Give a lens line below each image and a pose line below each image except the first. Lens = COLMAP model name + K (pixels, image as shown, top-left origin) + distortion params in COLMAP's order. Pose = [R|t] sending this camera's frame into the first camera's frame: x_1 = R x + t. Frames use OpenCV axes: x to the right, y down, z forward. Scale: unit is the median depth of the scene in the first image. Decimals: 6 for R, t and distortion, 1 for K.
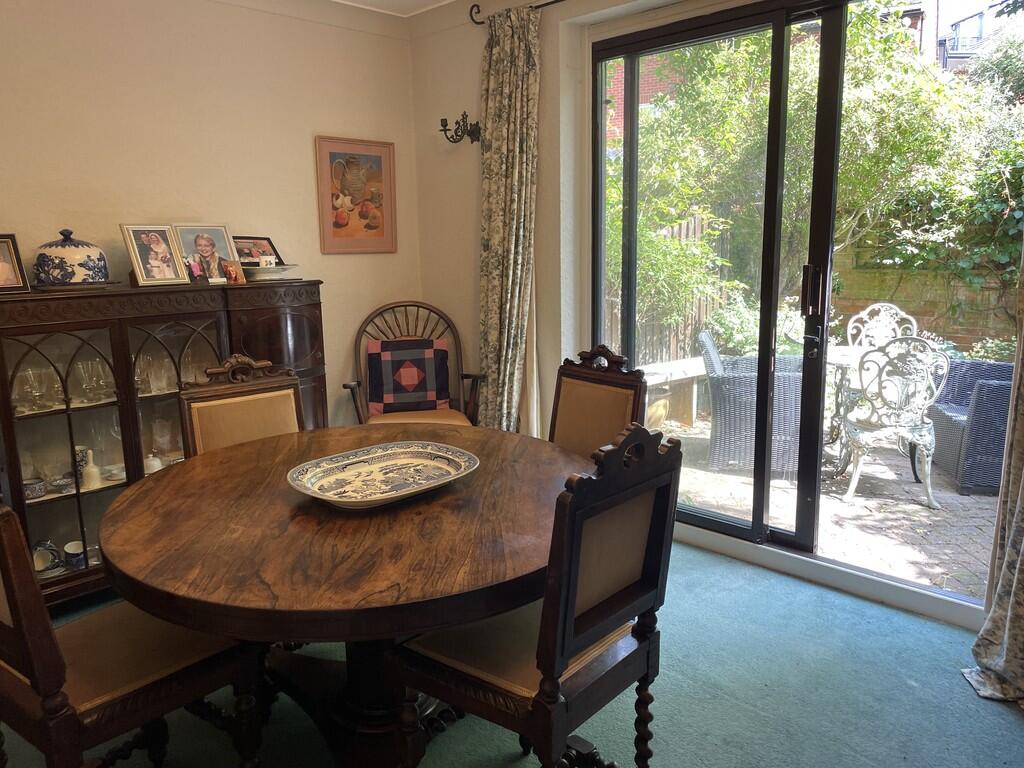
lens RADIAL K [[769.6, 0, 509.8], [0, 769.6, 385.1], [0, 0, 1]] dist [0.072230, -0.085175]
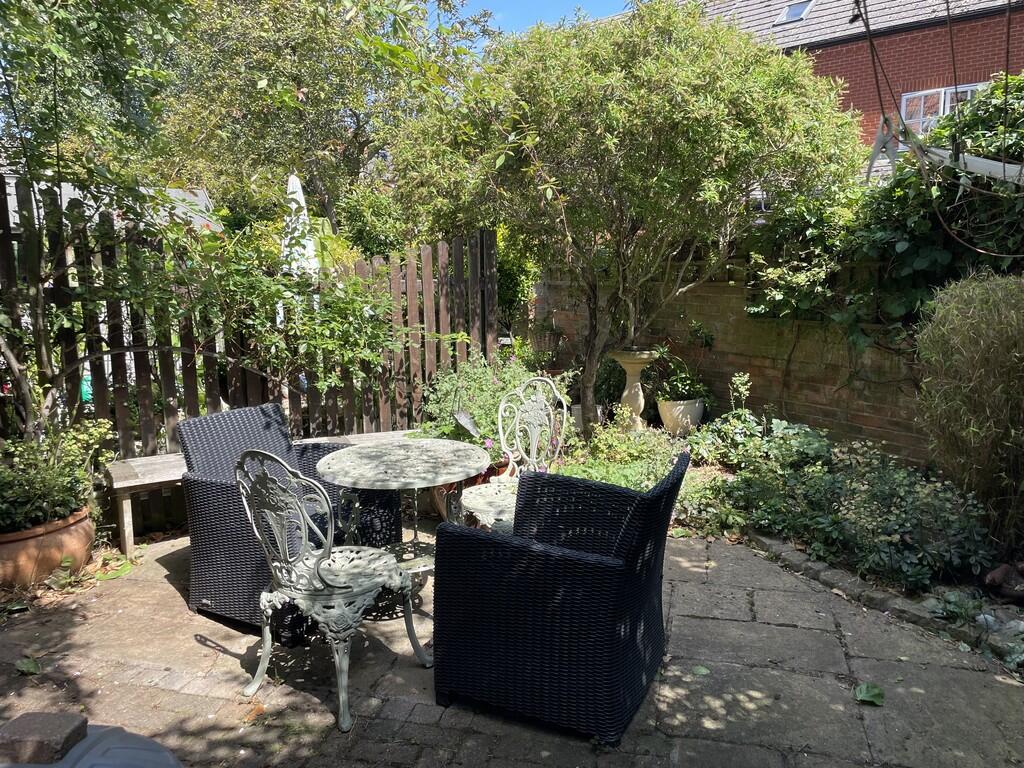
lens RADIAL K [[769.6, 0, 513.8], [0, 769.6, 384.1], [0, 0, 1]] dist [0.072230, -0.085175]
pose [[0.972186, 0.045034, -0.229838, 0.456516], [-0.053662, 0.998065, -0.031424, -0.055133], [0.227978, 0.042884, 0.972721, 0.246352]]
